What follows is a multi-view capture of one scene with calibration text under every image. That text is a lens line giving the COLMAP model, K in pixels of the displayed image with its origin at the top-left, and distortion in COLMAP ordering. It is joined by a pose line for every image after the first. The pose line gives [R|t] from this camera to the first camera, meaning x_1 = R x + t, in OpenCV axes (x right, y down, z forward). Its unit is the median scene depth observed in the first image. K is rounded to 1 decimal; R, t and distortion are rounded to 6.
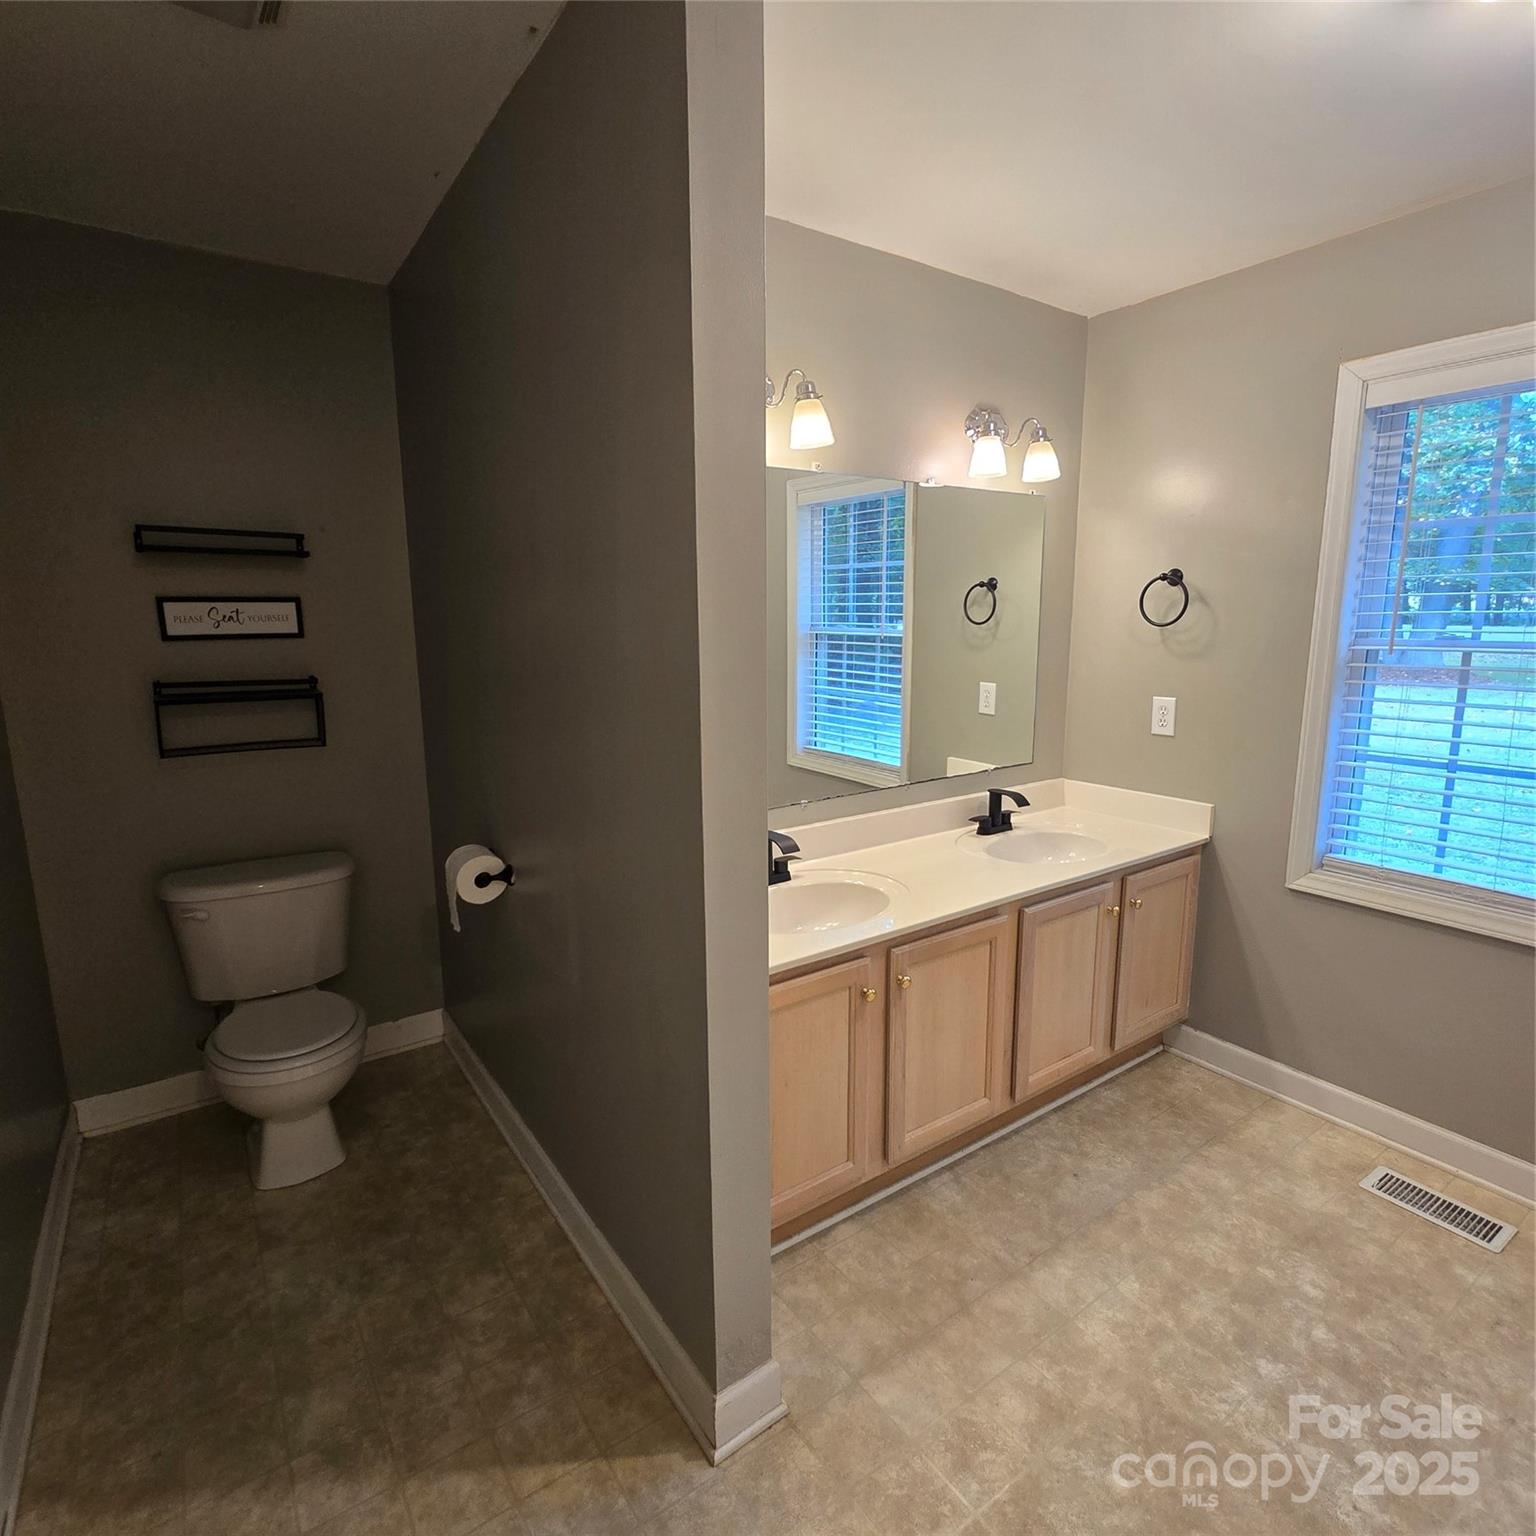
lens RADIAL K [[841.9, 0, 767.0], [0, 841.9, 772.1], [0, 0, 1]] dist [-0.001566, -0.000478]
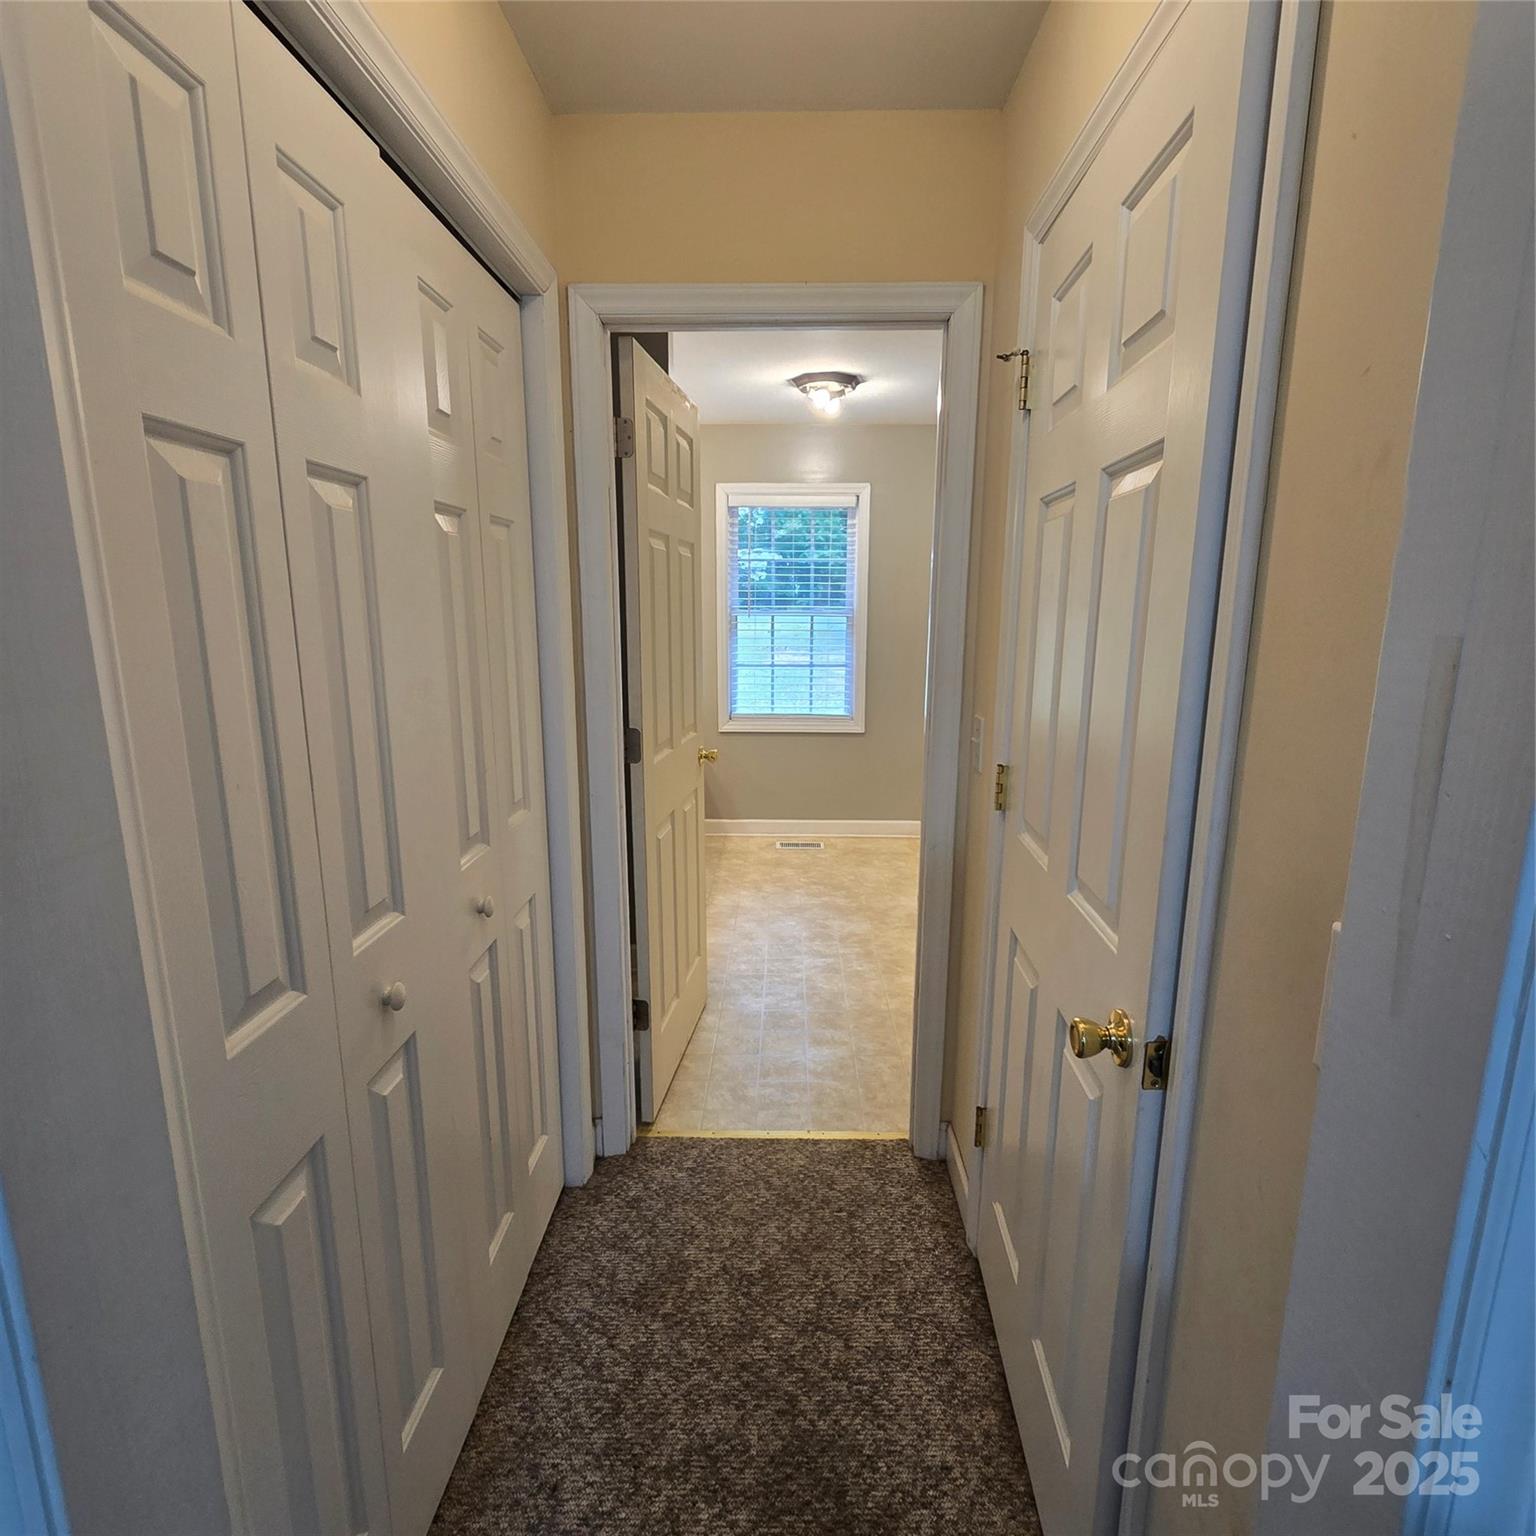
lens RADIAL K [[841.9, 0, 769.8], [0, 841.9, 769.4], [0, 0, 1]] dist [-0.001566, -0.000478]
pose [[0.588958, -0.151278, 0.793879, -1.112510], [0.147367, 0.985958, 0.078553, 0.099306], [-0.794614, 0.070727, 0.602981, -0.390492]]
